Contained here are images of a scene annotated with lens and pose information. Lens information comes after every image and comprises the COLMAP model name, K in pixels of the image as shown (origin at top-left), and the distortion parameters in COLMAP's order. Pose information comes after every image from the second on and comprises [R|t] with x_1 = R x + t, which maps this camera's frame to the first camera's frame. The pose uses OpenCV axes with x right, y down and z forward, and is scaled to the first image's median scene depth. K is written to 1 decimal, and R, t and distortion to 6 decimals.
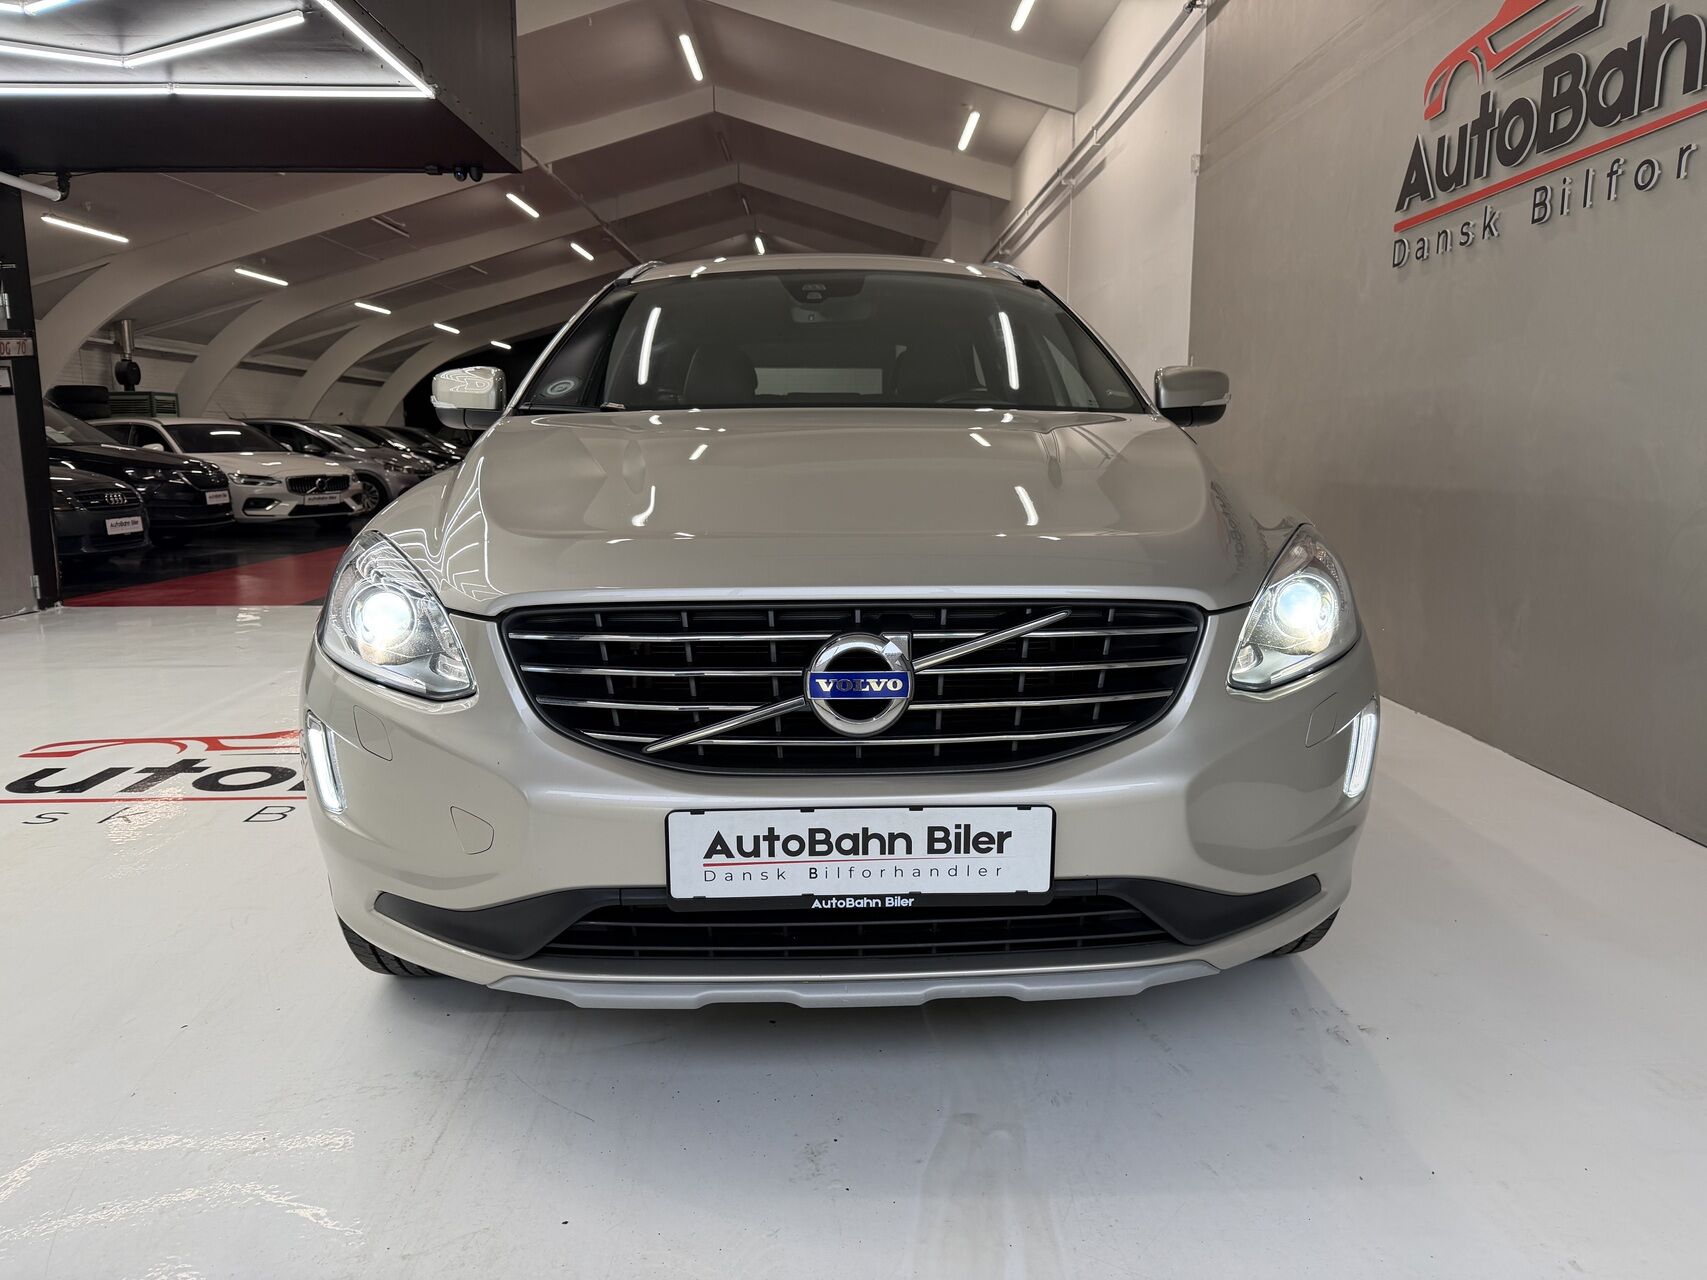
lens RADIAL K [[1192.9, 0, 854.7], [0, 1192.9, 631.0], [0, 0, 1]] dist [0.080432, -0.092280]
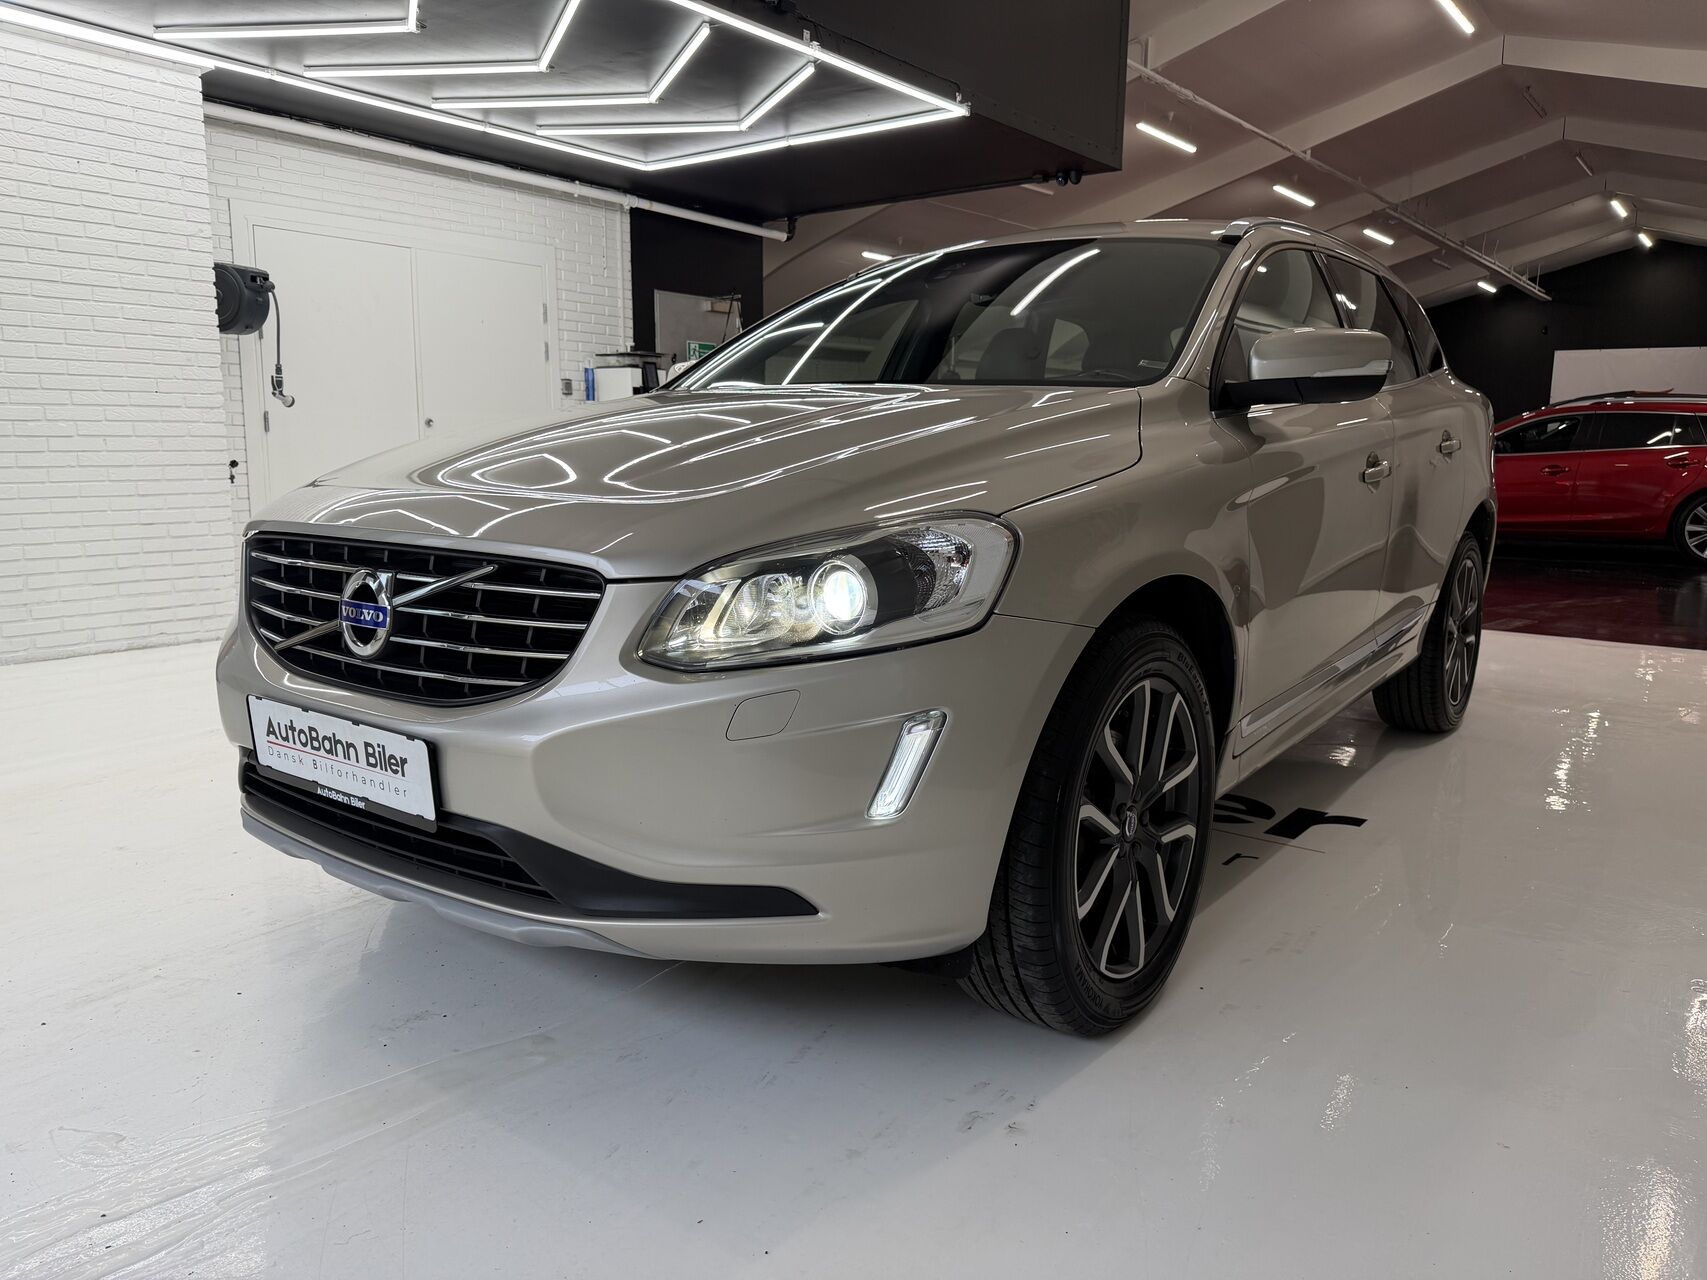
lens RADIAL K [[1194.0, 0, 853.5], [0, 1194.0, 640.0], [0, 0, 1]] dist [0.065037, -0.100445]
pose [[0.774083, 0.114943, -0.622562, 1.108431], [-0.110463, 0.992817, 0.045955, -0.035847], [0.623373, 0.033197, 0.781220, 0.385485]]
